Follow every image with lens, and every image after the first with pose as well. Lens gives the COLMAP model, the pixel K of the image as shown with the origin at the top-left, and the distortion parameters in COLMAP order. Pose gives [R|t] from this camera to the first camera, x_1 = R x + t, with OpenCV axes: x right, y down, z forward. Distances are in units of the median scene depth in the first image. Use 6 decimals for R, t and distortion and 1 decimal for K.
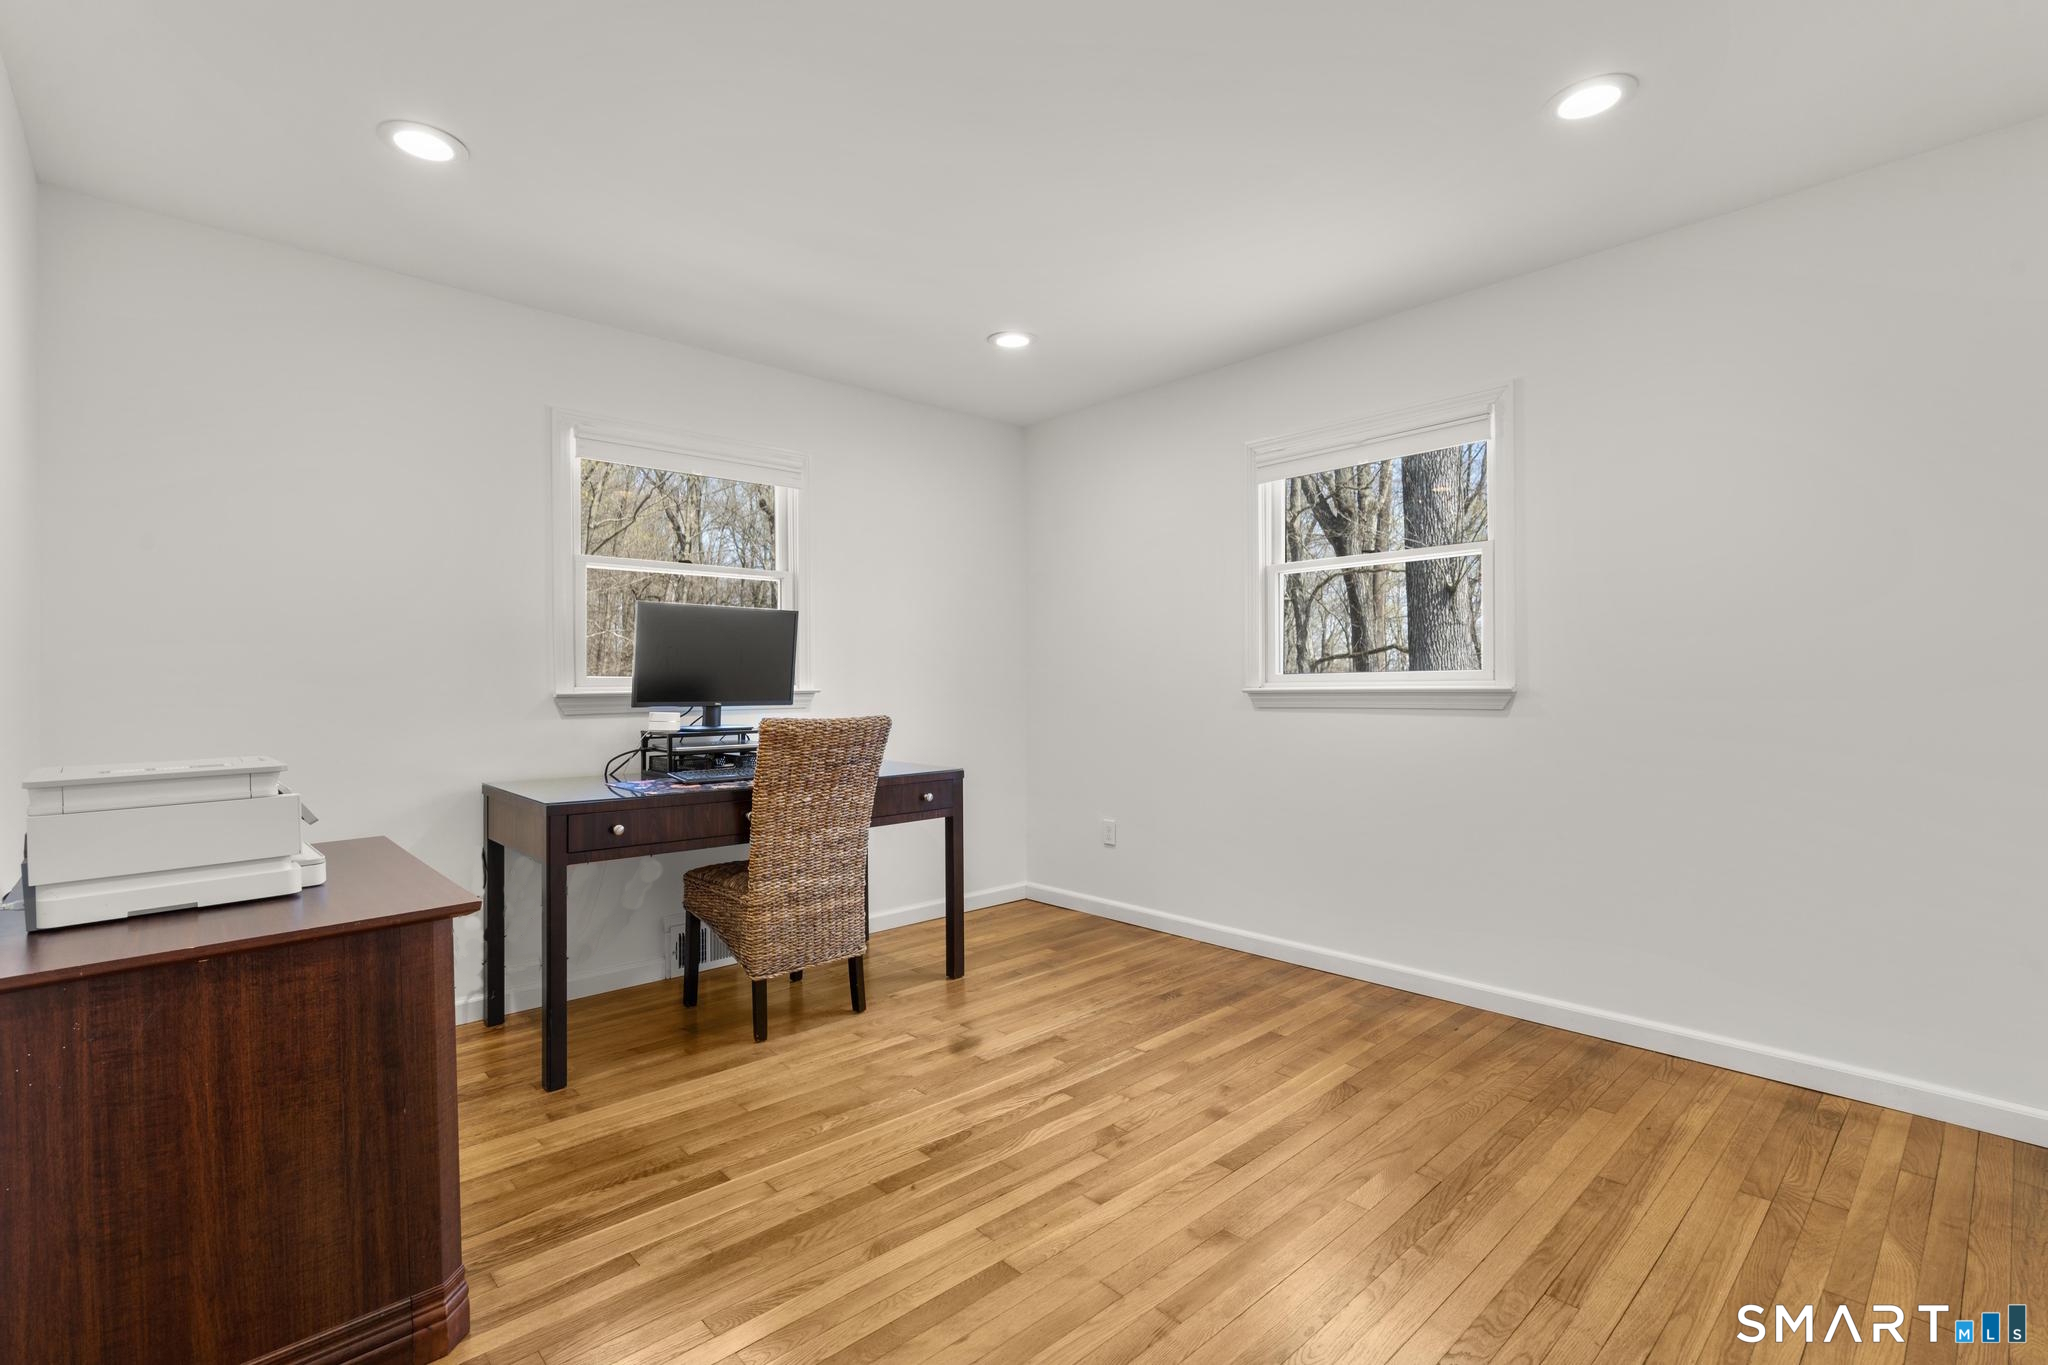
lens RADIAL K [[919.7, 0, 1018.4], [0, 919.7, 689.4], [0, 0, 1]] dist [0.002645, 0.000796]
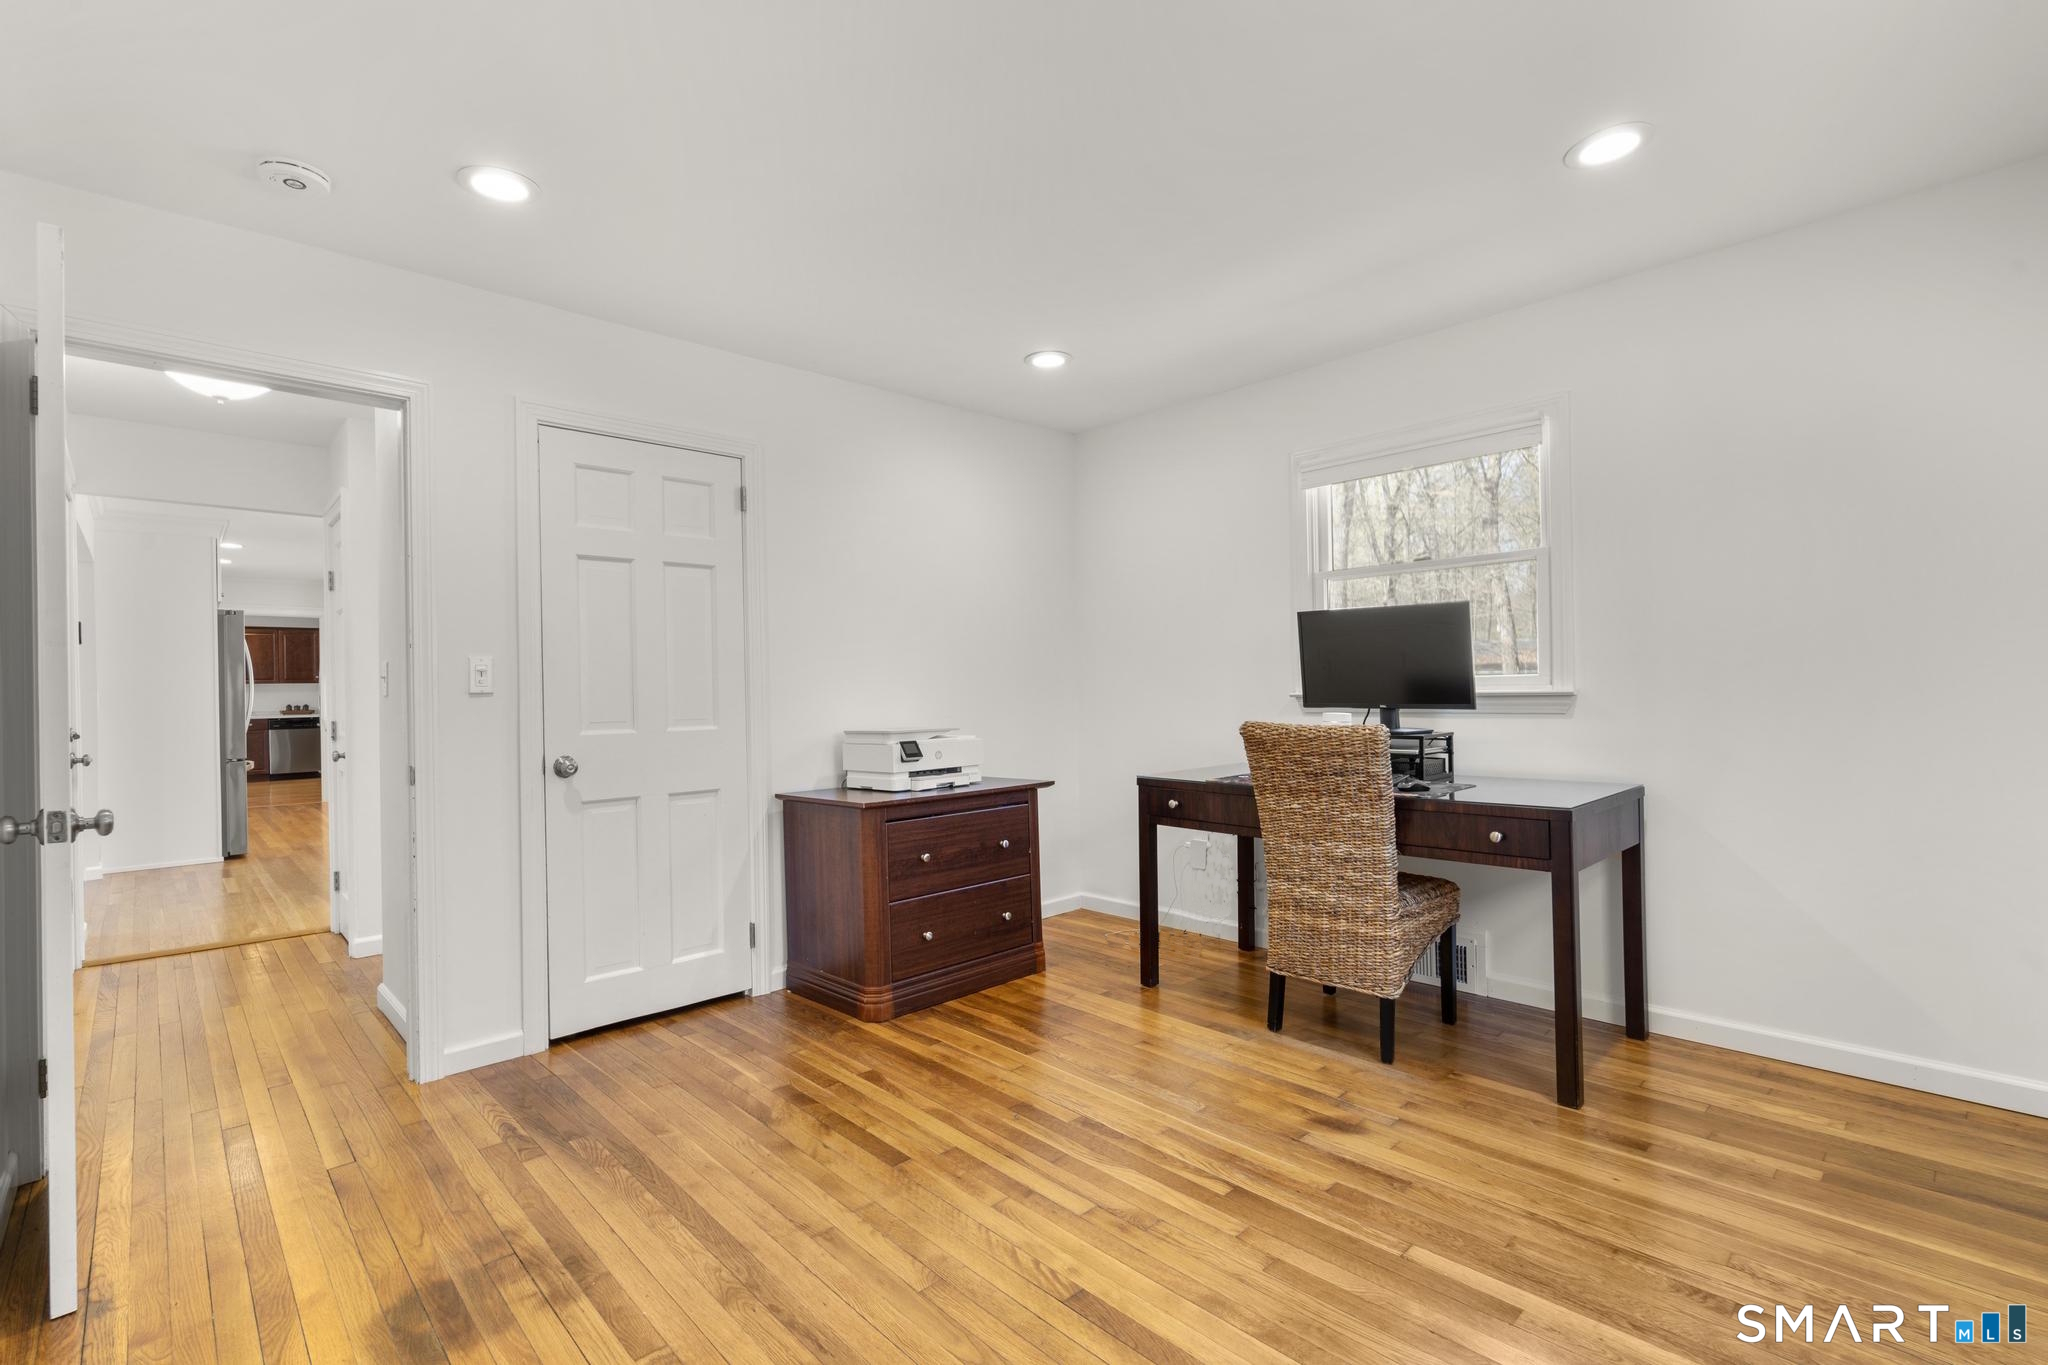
lens RADIAL K [[919.7, 0, 1018.4], [0, 919.7, 689.4], [0, 0, 1]] dist [0.002645, 0.000796]
pose [[0.015272, 0.003202, -0.999878, 0.772434], [0.011095, 0.999933, 0.003371, -0.012120], [0.999822, -0.011145, 0.015236, 0.710918]]
